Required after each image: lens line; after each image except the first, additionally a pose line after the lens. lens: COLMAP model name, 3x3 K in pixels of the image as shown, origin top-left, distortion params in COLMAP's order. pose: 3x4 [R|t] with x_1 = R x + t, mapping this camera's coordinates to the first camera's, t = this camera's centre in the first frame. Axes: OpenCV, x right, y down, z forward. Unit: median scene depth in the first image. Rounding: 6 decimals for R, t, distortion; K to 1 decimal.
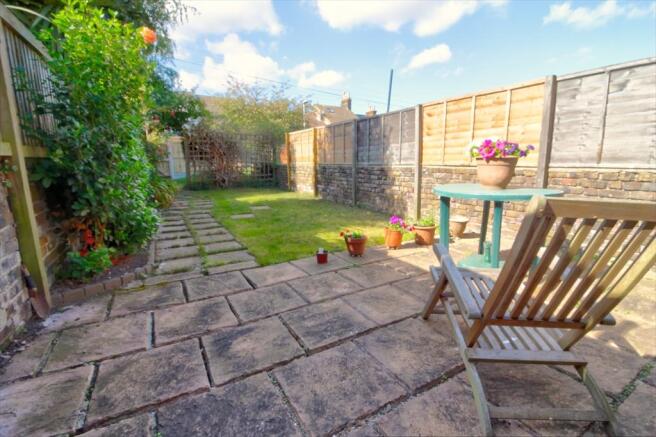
lens RADIAL K [[306.3, 0, 330.5], [0, 306.3, 216.8], [0, 0, 1]] dist [-0.018359, -0.003207]
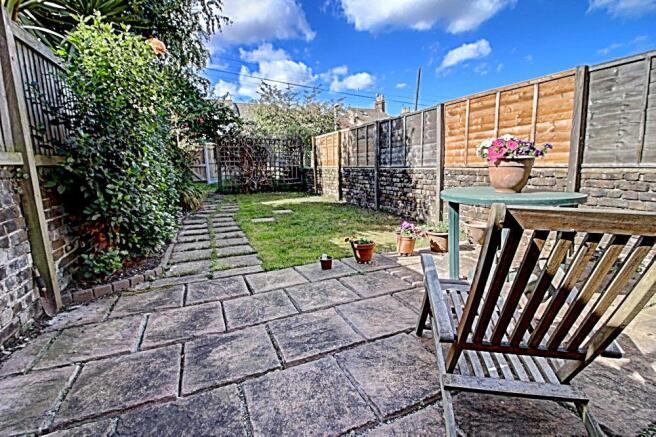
lens RADIAL K [[306.3, 0, 327.9], [0, 306.3, 217.4], [0, 0, 1]] dist [-0.018359, -0.003207]
pose [[0.993435, 0.003962, -0.114330, 0.111088], [-0.004856, 0.999960, -0.007544, -0.008473], [0.114296, 0.008050, 0.993414, 0.040117]]
